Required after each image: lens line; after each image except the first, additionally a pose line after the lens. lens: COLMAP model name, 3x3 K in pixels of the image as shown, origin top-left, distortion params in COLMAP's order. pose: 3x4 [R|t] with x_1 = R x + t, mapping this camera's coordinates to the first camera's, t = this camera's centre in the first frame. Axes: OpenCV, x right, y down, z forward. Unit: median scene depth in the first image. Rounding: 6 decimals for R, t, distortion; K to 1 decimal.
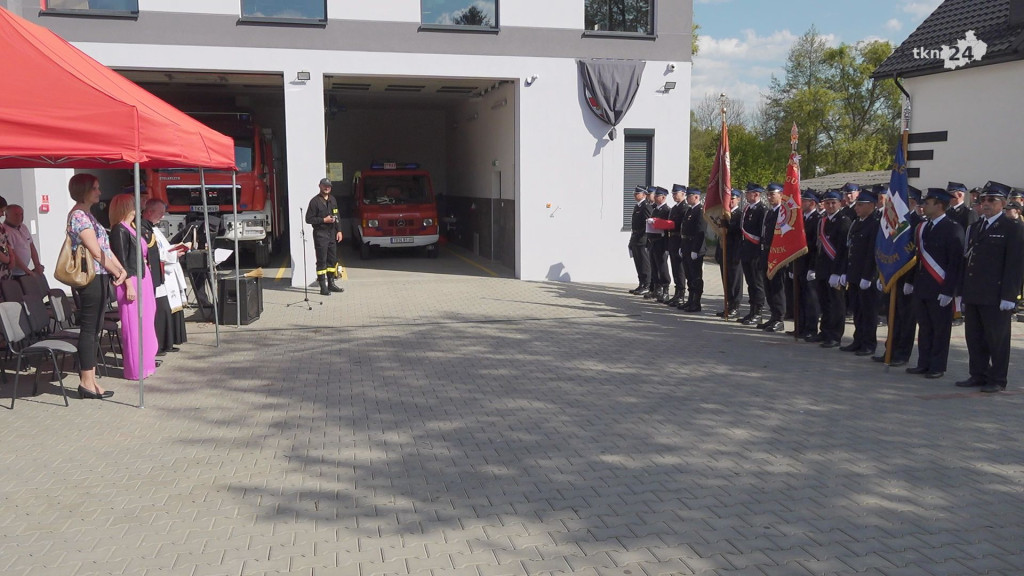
lens RADIAL K [[783.2, 0, 512.0], [0, 783.2, 288.0], [0, 0, 1]] dist [0.002168, 0.002032]
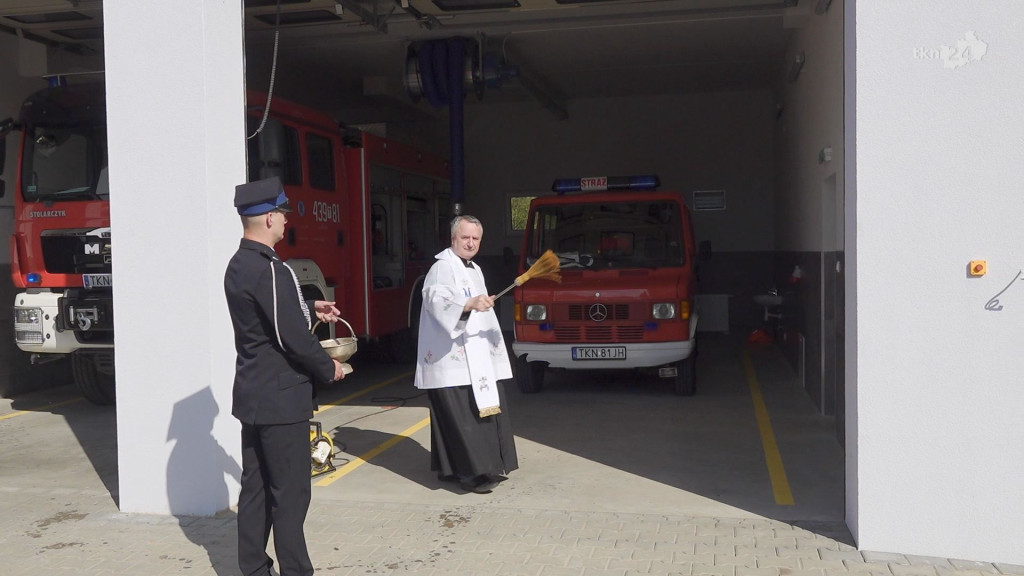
lens RADIAL K [[942.5, 0, 512.0], [0, 942.5, 288.0], [0, 0, 1]] dist [-0.003521, -0.001375]
pose [[0.906923, 0.002684, -0.421289, 0.030049], [-0.039608, 0.996094, -0.078919, -0.053299], [0.419431, 0.088260, 0.903486, 0.511726]]
